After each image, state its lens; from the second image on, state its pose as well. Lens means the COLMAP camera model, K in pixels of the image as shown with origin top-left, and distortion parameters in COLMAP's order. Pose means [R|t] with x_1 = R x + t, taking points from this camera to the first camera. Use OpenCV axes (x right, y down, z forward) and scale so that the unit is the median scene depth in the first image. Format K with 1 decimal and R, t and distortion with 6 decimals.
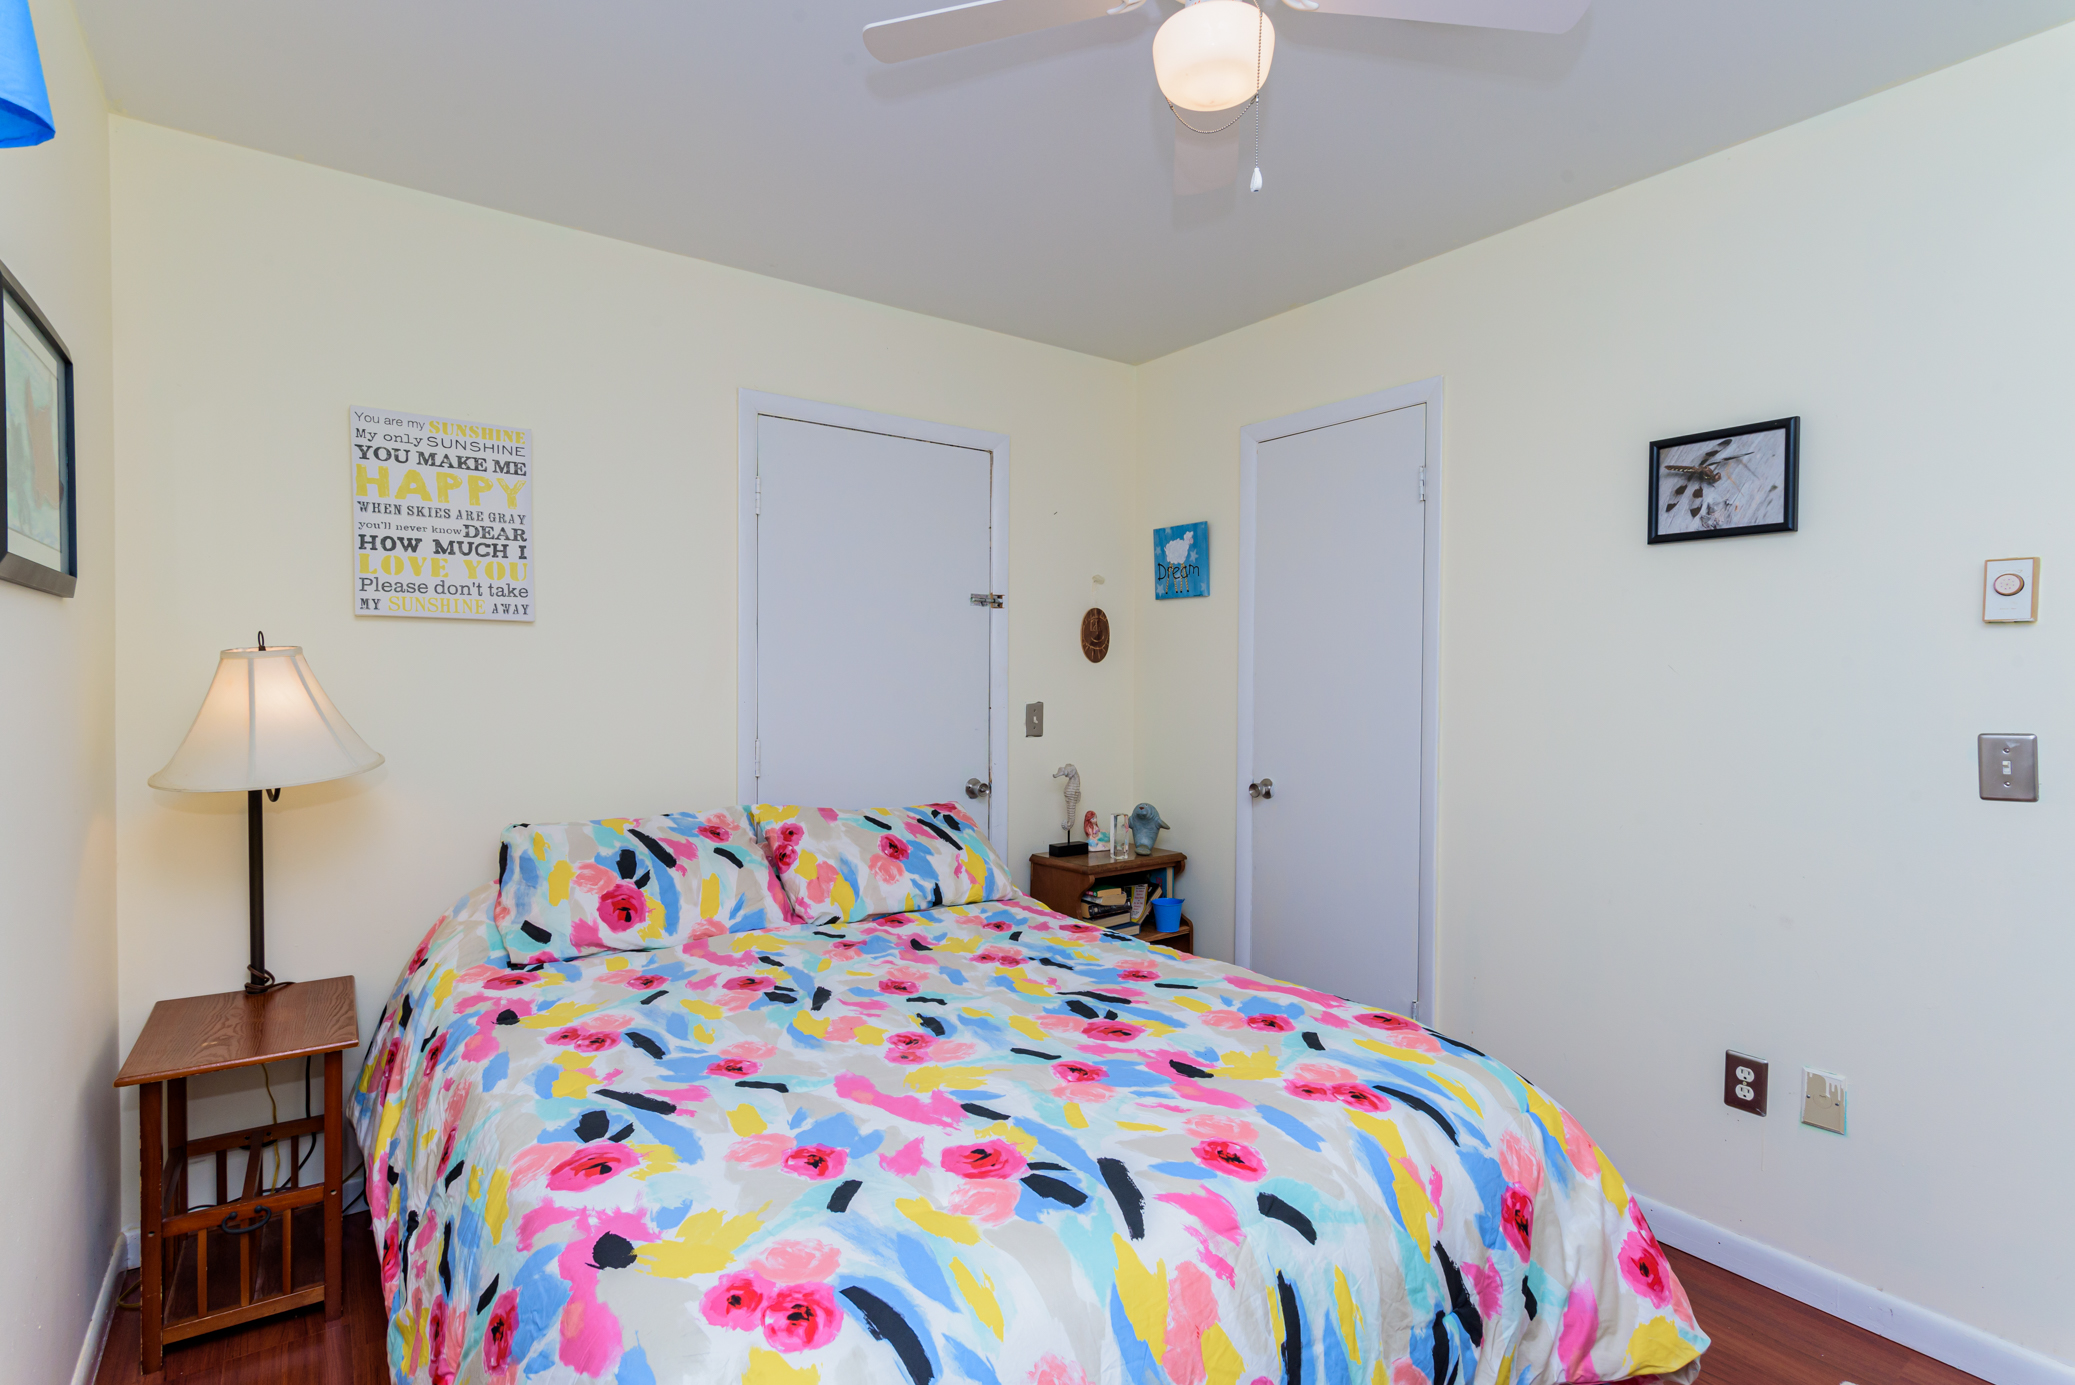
lens RADIAL K [[1019.9, 0, 1036.7], [0, 1019.9, 690.9], [0, 0, 1]] dist [0.005640, -0.001761]
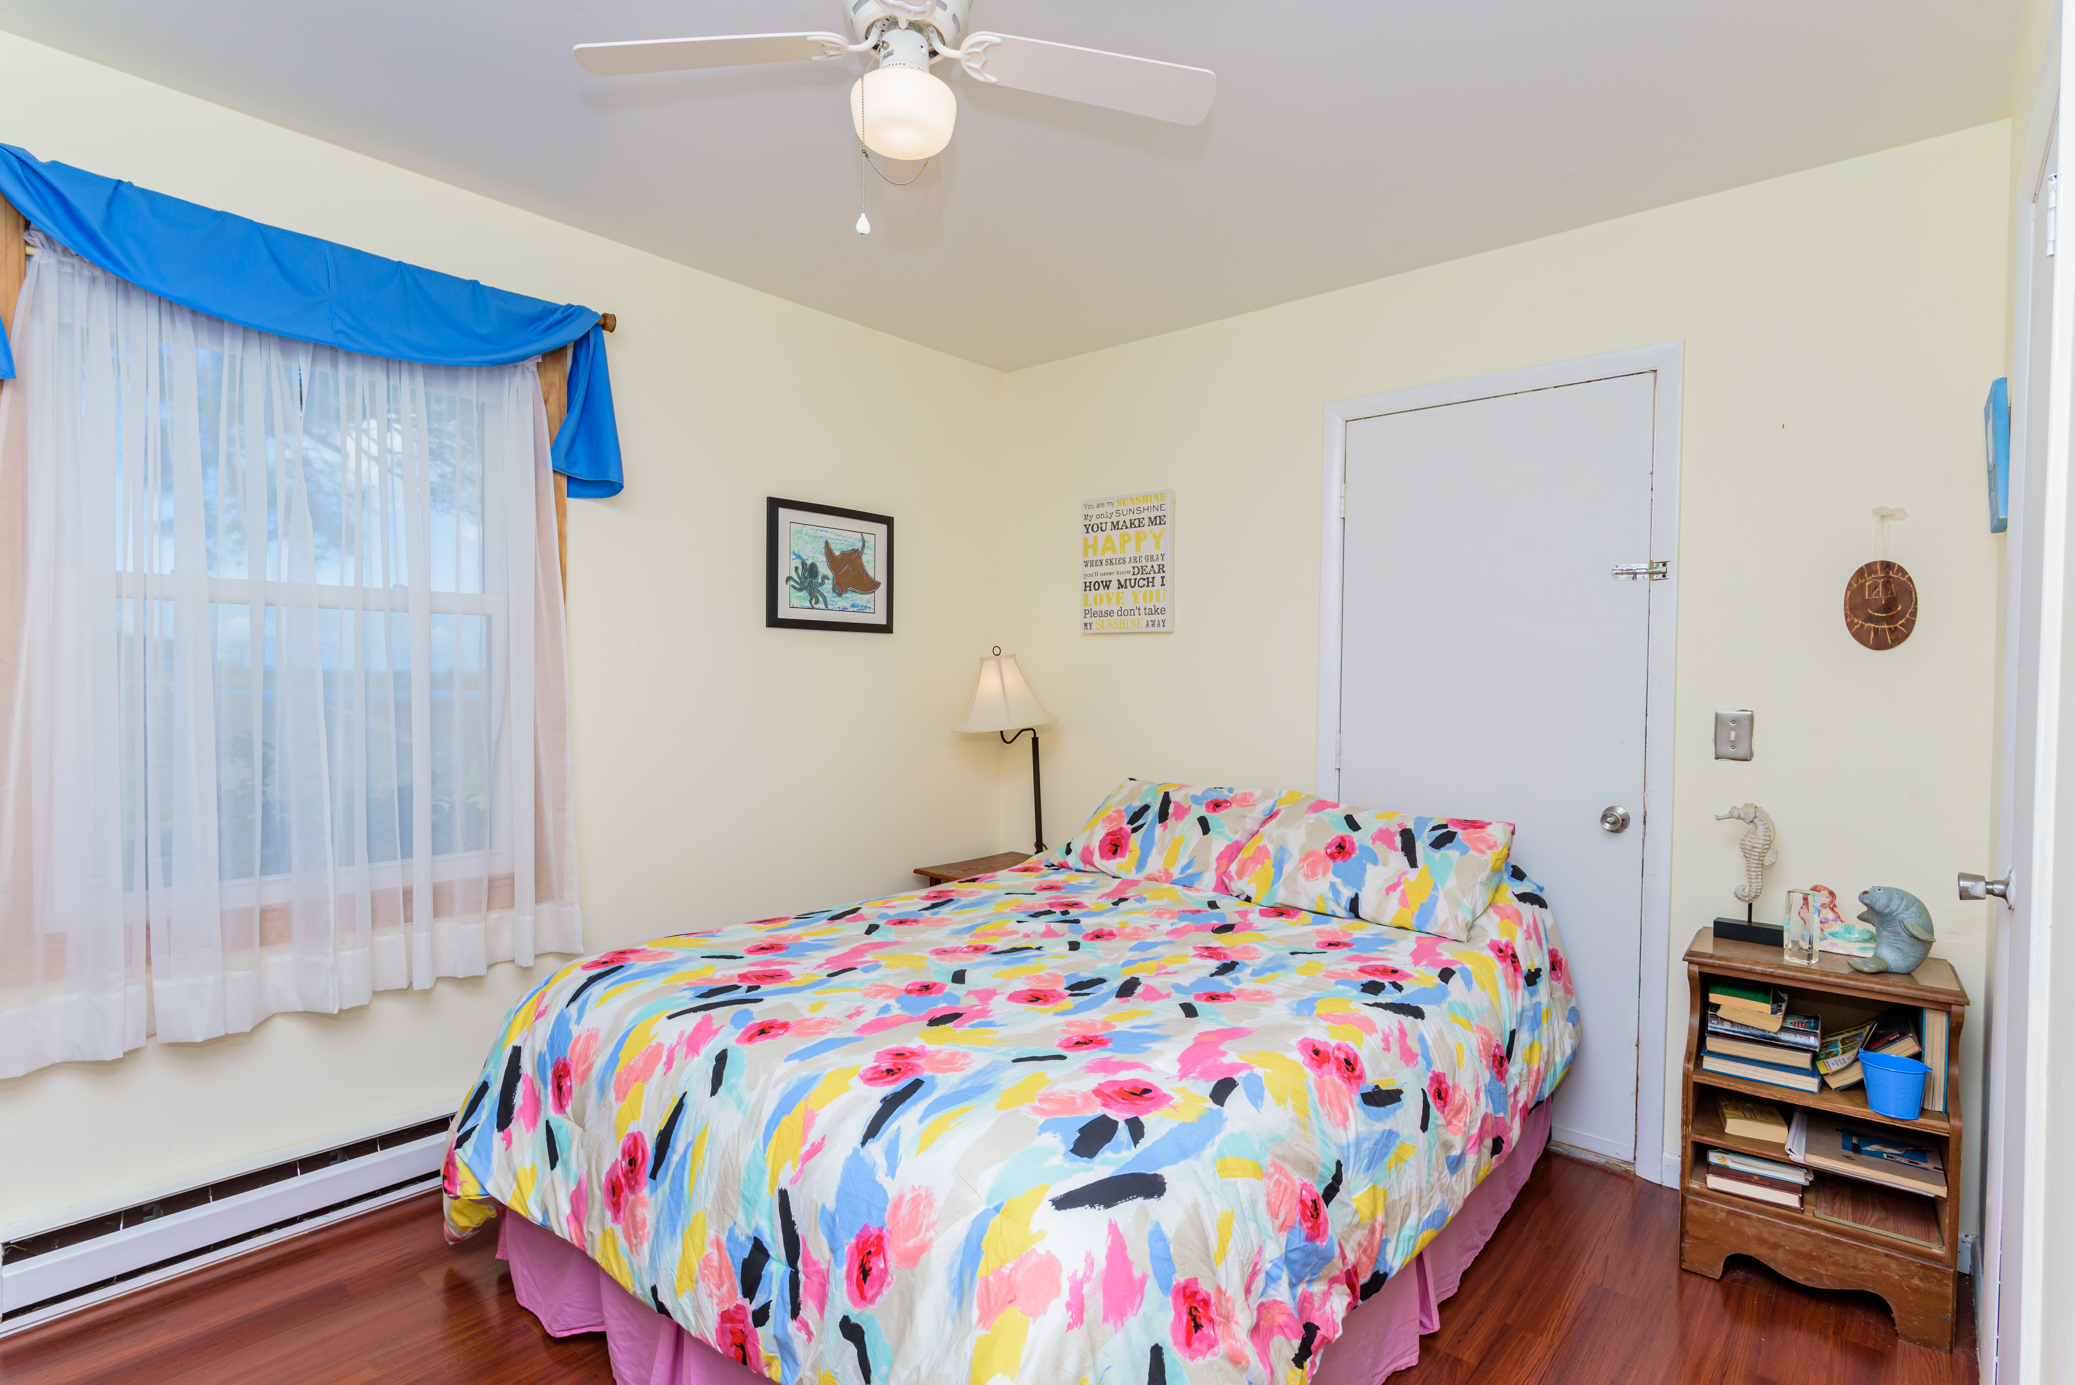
lens RADIAL K [[1019.9, 0, 1036.7], [0, 1019.9, 694.8], [0, 0, 1]] dist [0.005640, -0.001761]
pose [[0.227677, 0.012773, -0.973653, 0.838261], [-0.023533, 0.999694, 0.007611, 0.009513], [0.973452, 0.021180, 0.227908, 0.572564]]
